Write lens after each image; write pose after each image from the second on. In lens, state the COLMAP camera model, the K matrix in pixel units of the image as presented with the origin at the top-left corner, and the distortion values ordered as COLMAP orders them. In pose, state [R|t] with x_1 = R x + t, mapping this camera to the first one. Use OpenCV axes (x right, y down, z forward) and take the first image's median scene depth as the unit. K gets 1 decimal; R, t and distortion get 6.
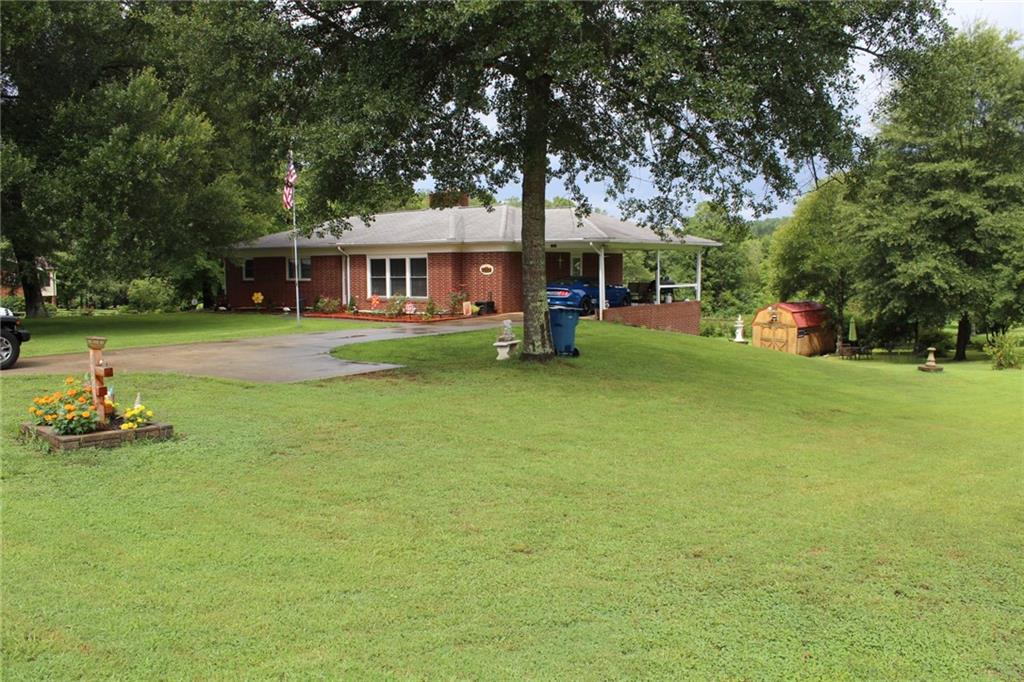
lens RADIAL K [[851.6, 0, 522.3], [0, 851.6, 344.6], [0, 0, 1]] dist [-0.173972, 0.158450]
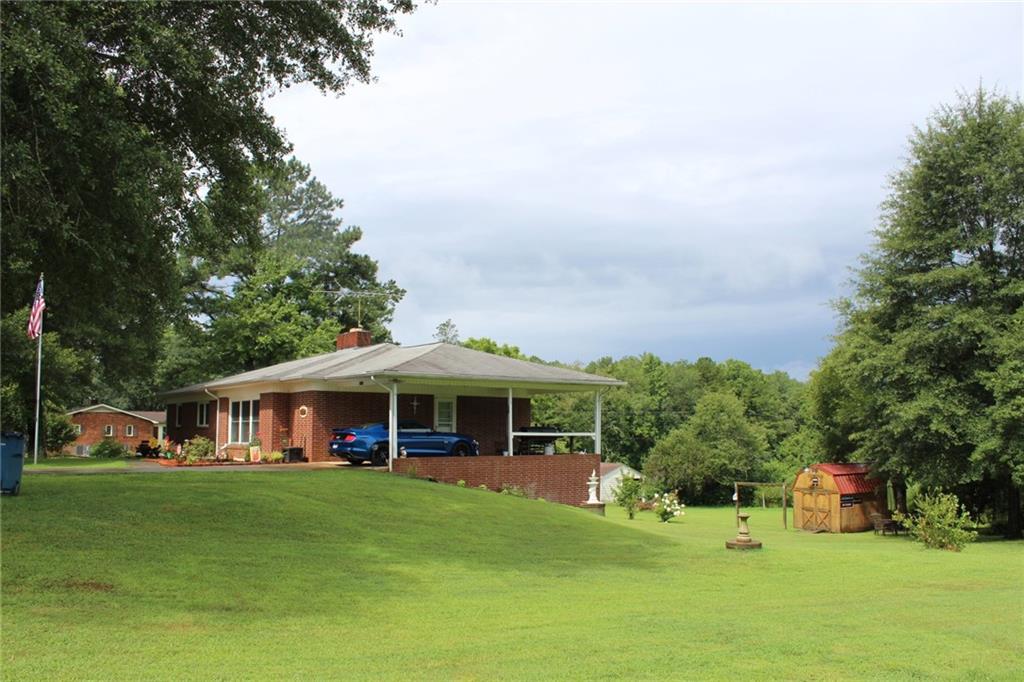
lens RADIAL K [[851.6, 0, 522.3], [0, 851.6, 344.6], [0, 0, 1]] dist [-0.173972, 0.158450]
pose [[0.960680, -0.024224, -0.276600, 0.383983], [-0.031586, 0.980186, -0.195546, 0.006357], [0.275856, 0.196594, 0.940880, 0.210502]]
